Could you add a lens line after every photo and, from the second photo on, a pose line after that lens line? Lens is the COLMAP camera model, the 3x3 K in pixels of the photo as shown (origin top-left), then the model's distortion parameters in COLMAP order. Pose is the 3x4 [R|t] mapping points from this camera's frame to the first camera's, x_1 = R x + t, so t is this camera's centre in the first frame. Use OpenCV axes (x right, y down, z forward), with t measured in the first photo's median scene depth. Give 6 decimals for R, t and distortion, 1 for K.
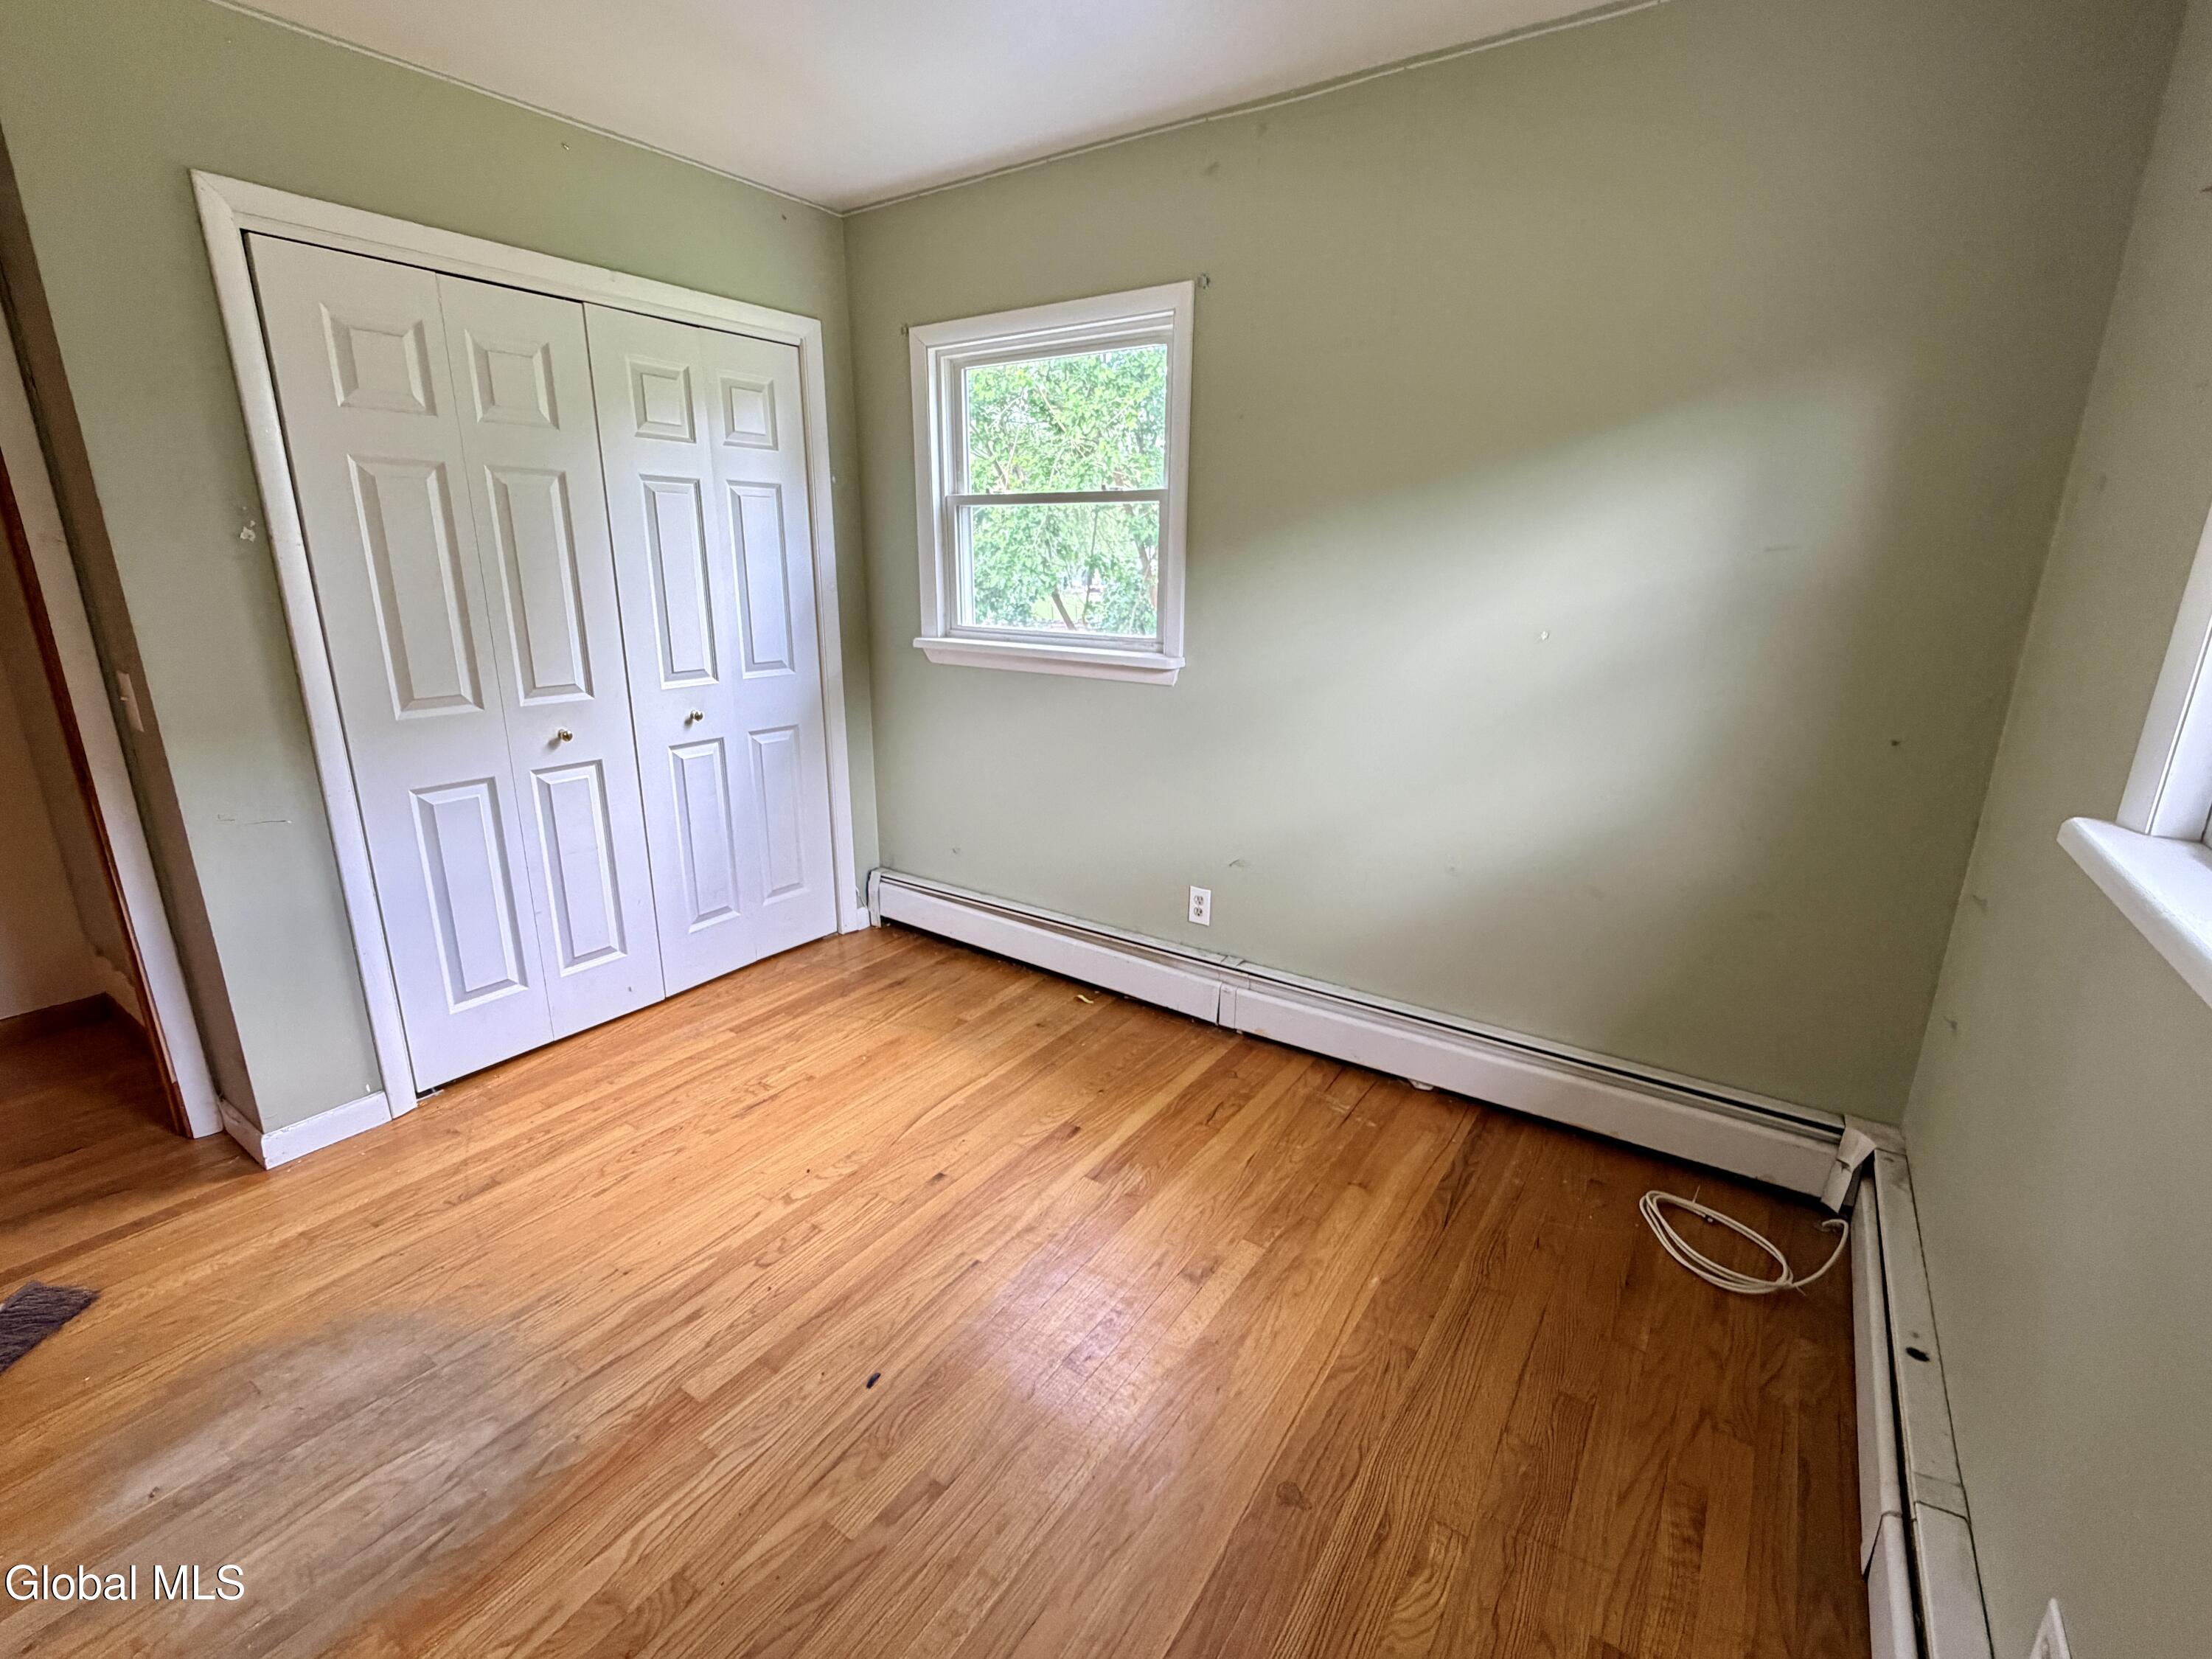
lens RADIAL K [[979.8, 0, 1107.6], [0, 979.8, 823.3], [0, 0, 1]] dist [-0.001109, 0.000345]
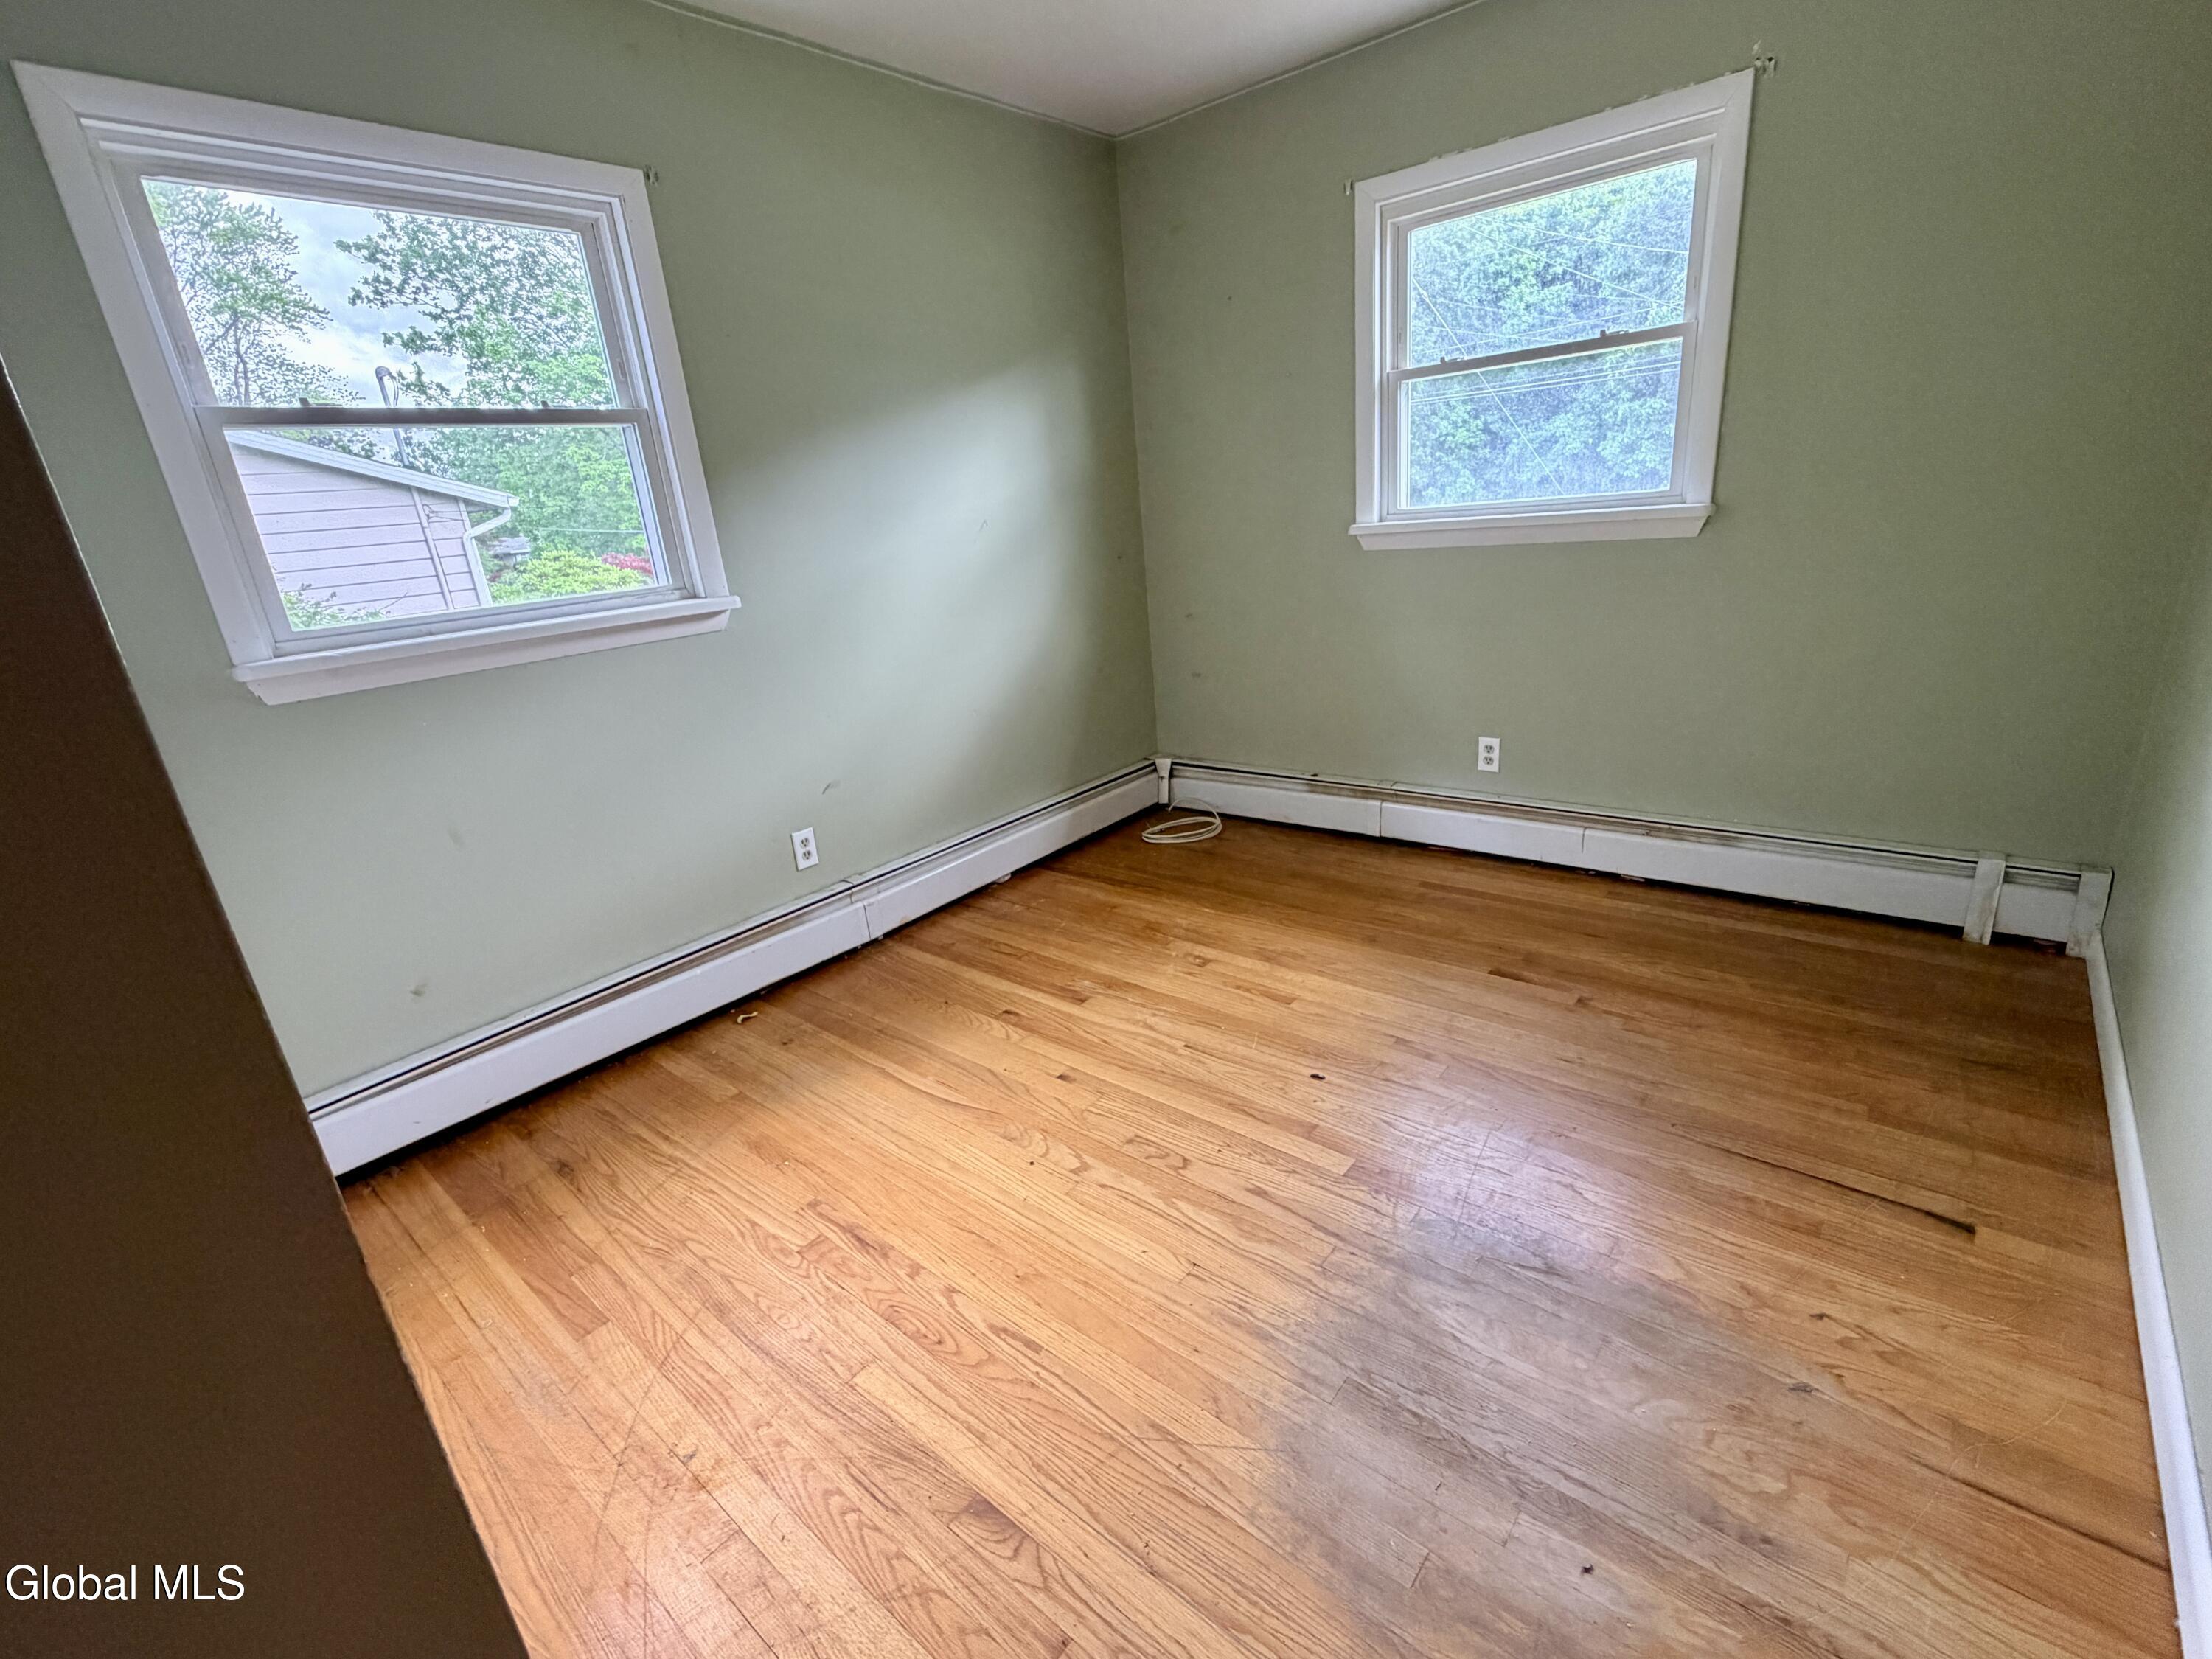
lens RADIAL K [[979.8, 0, 1107.6], [0, 979.8, 823.3], [0, 0, 1]] dist [-0.001109, 0.000345]
pose [[0.101798, -0.333188, 0.937349, -0.902853], [0.344294, 0.895814, 0.281033, -0.125743], [-0.933327, 0.294115, 0.205906, 0.590041]]
